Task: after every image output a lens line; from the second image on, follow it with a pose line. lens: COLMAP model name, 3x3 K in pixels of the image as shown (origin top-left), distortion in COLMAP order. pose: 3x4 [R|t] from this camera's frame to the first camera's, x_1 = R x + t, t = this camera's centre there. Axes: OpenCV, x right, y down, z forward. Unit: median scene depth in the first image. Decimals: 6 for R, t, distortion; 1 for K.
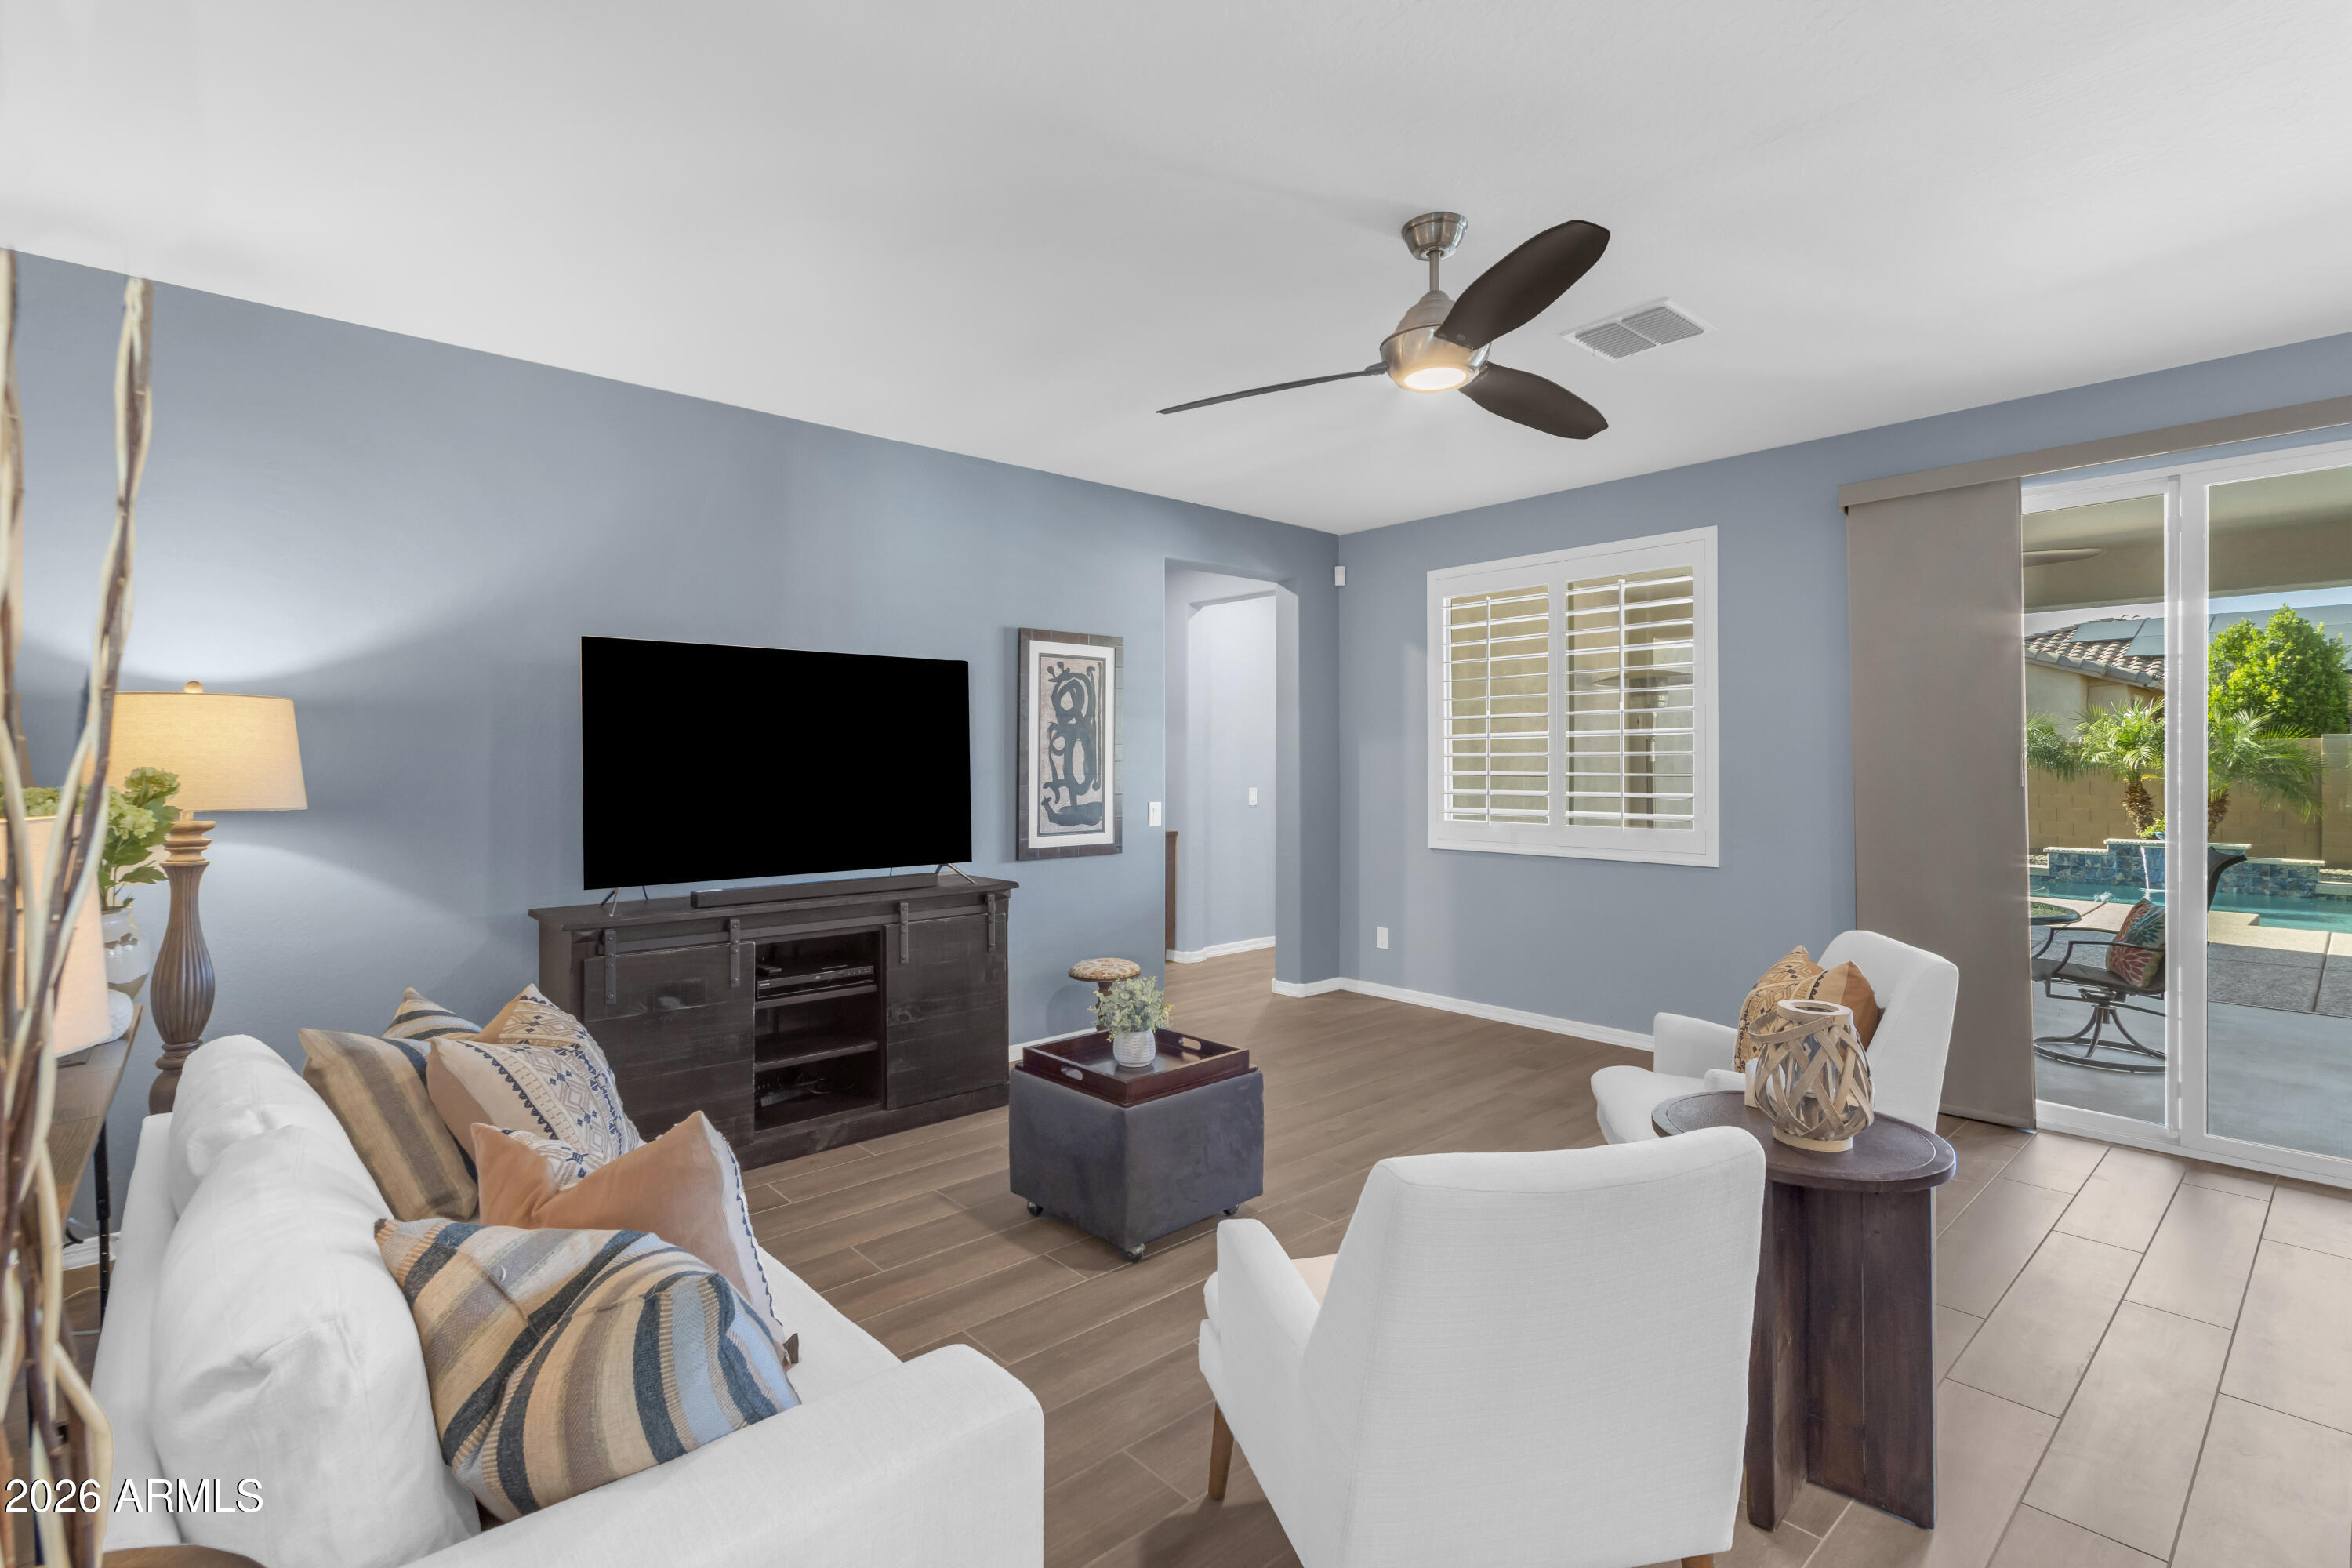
lens RADIAL K [[1095.8, 0, 1171.6], [0, 1095.8, 777.3], [0, 0, 1]] dist [0.002979, 0.000976]
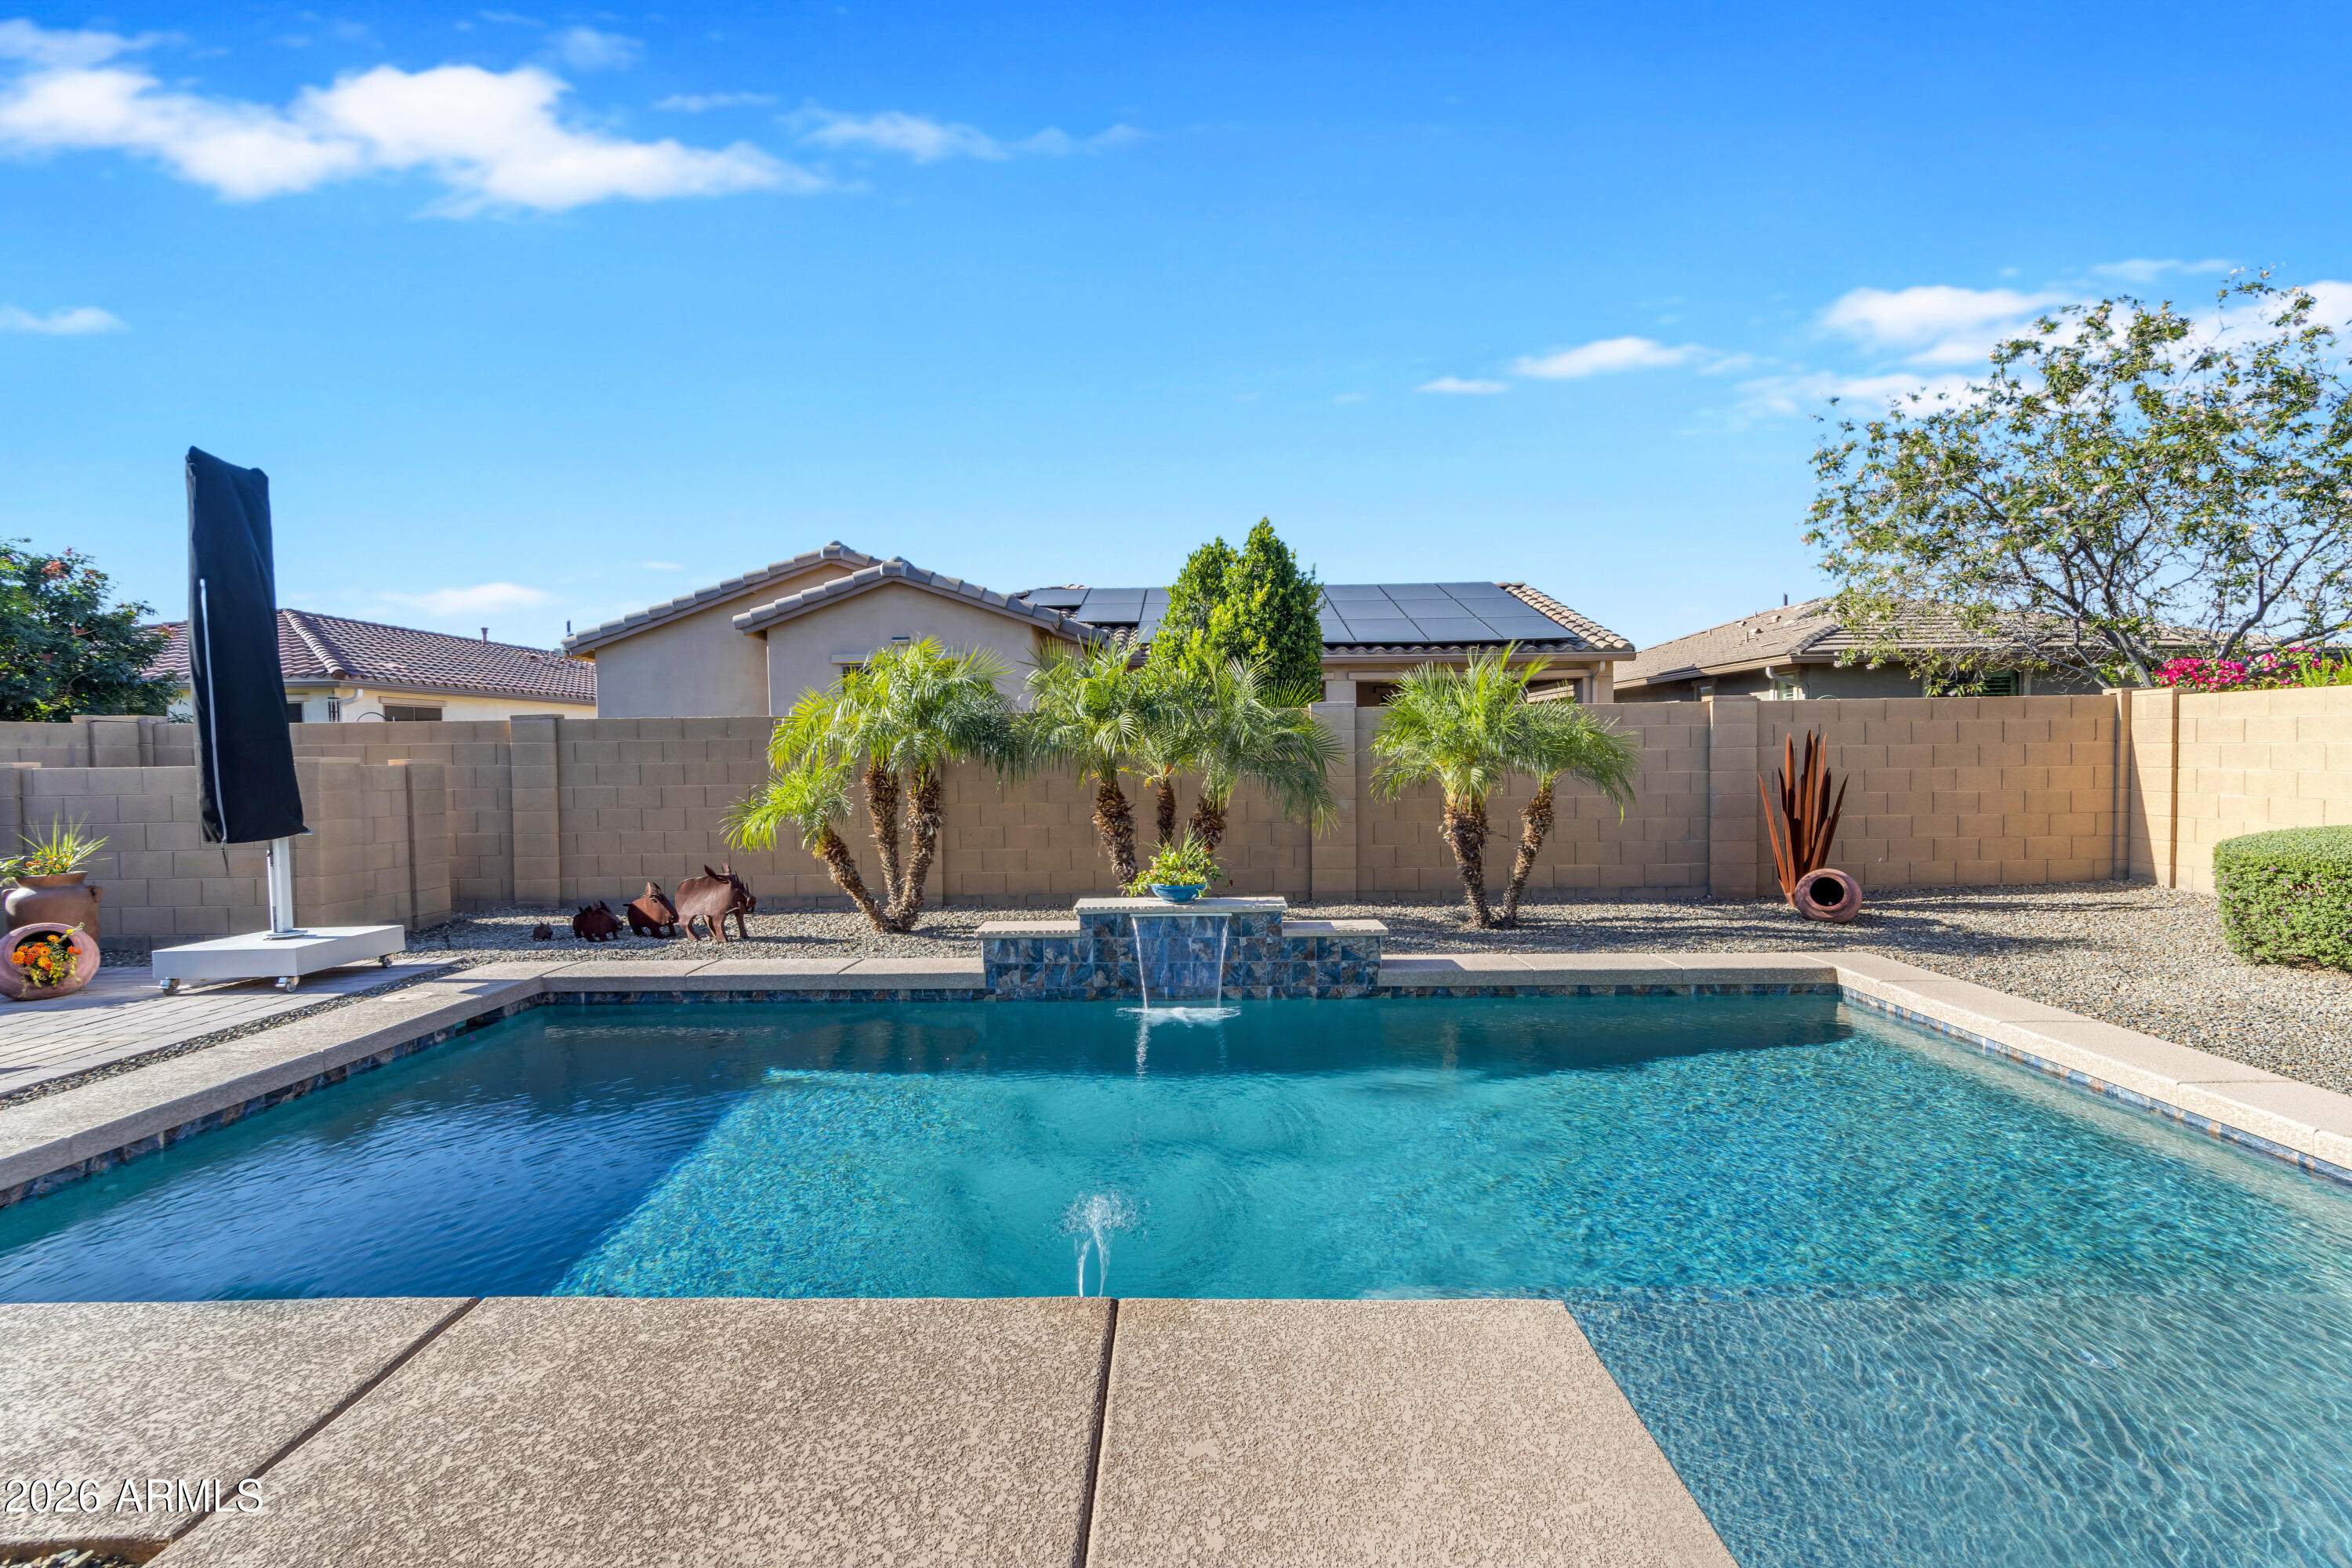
lens RADIAL K [[1095.8, 0, 1171.6], [0, 1095.8, 777.3], [0, 0, 1]] dist [0.002979, 0.000976]
pose [[0.691804, -0.018668, 0.721844, 0.525126], [0.019222, 0.999788, 0.007434, -0.001246], [-0.721829, 0.008732, 0.692016, 0.626686]]
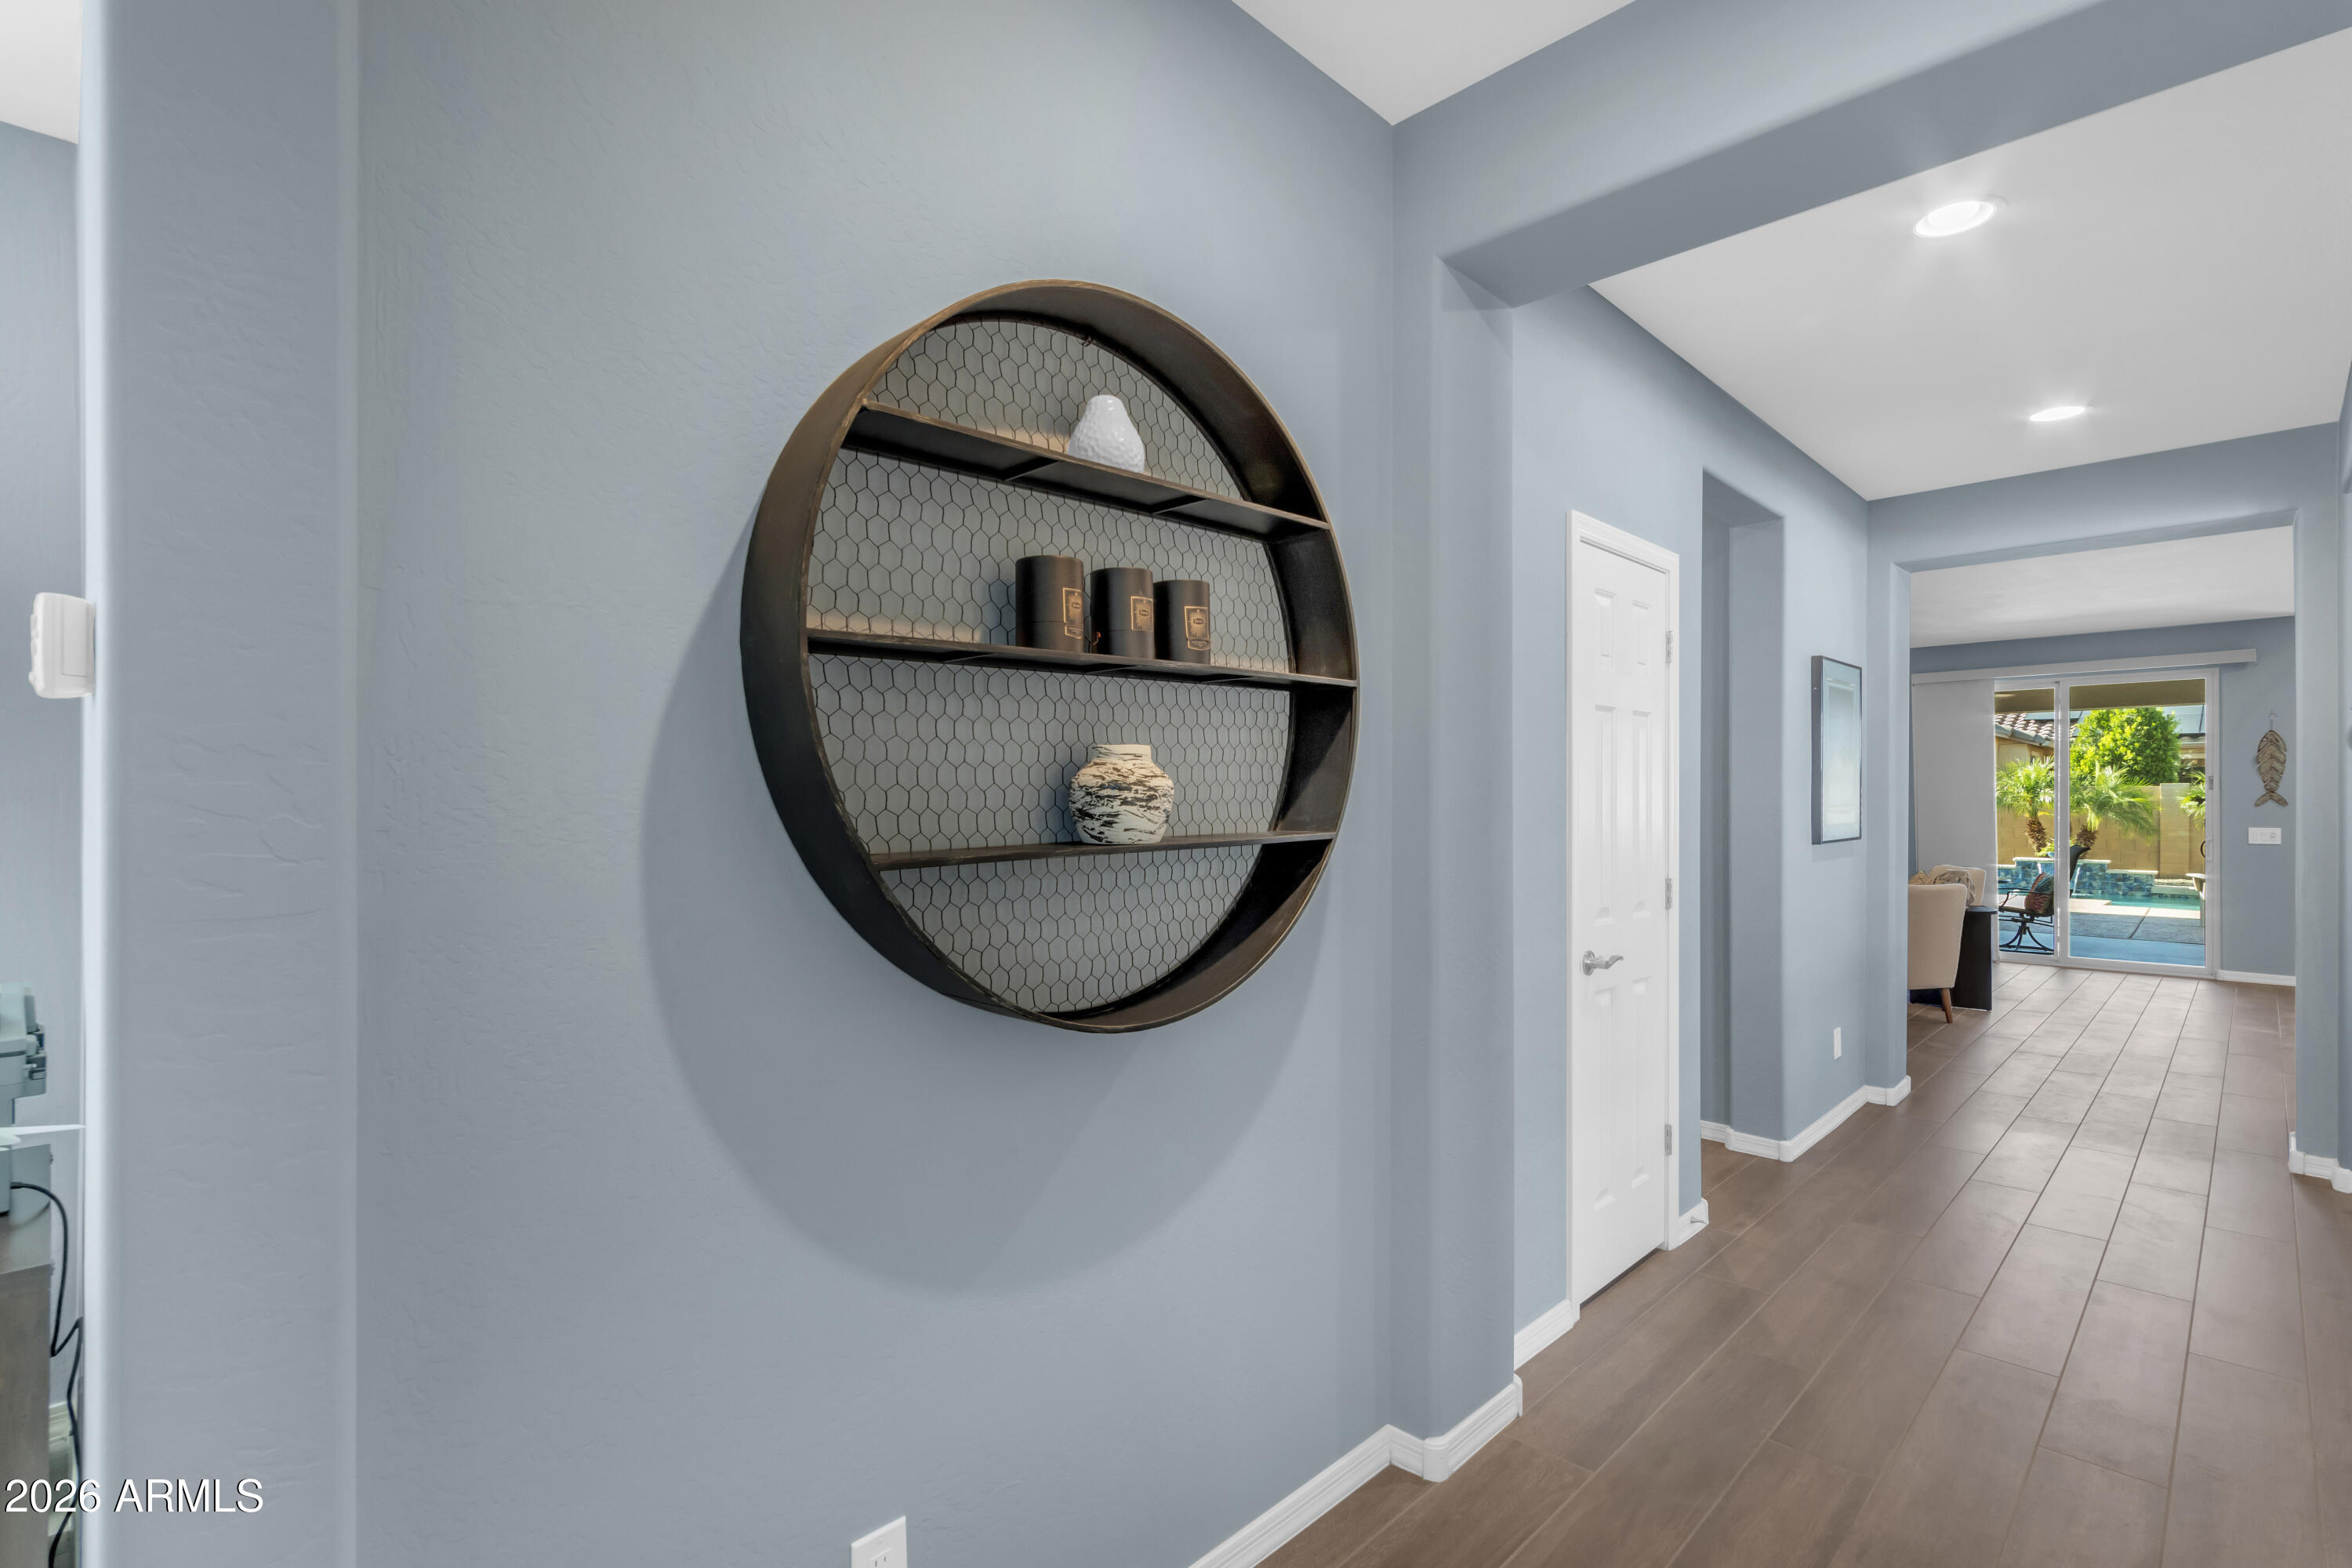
lens RADIAL K [[1110.3, 0, 1143.7], [0, 1110.3, 826.7], [0, 0, 1]] dist [0.000997, 0.000209]
pose [[0.998825, -0.003207, 0.048357, -0.330884], [0.002868, 0.999971, 0.007081, 0.002640], [-0.048378, -0.006934, 0.998805, -0.366608]]
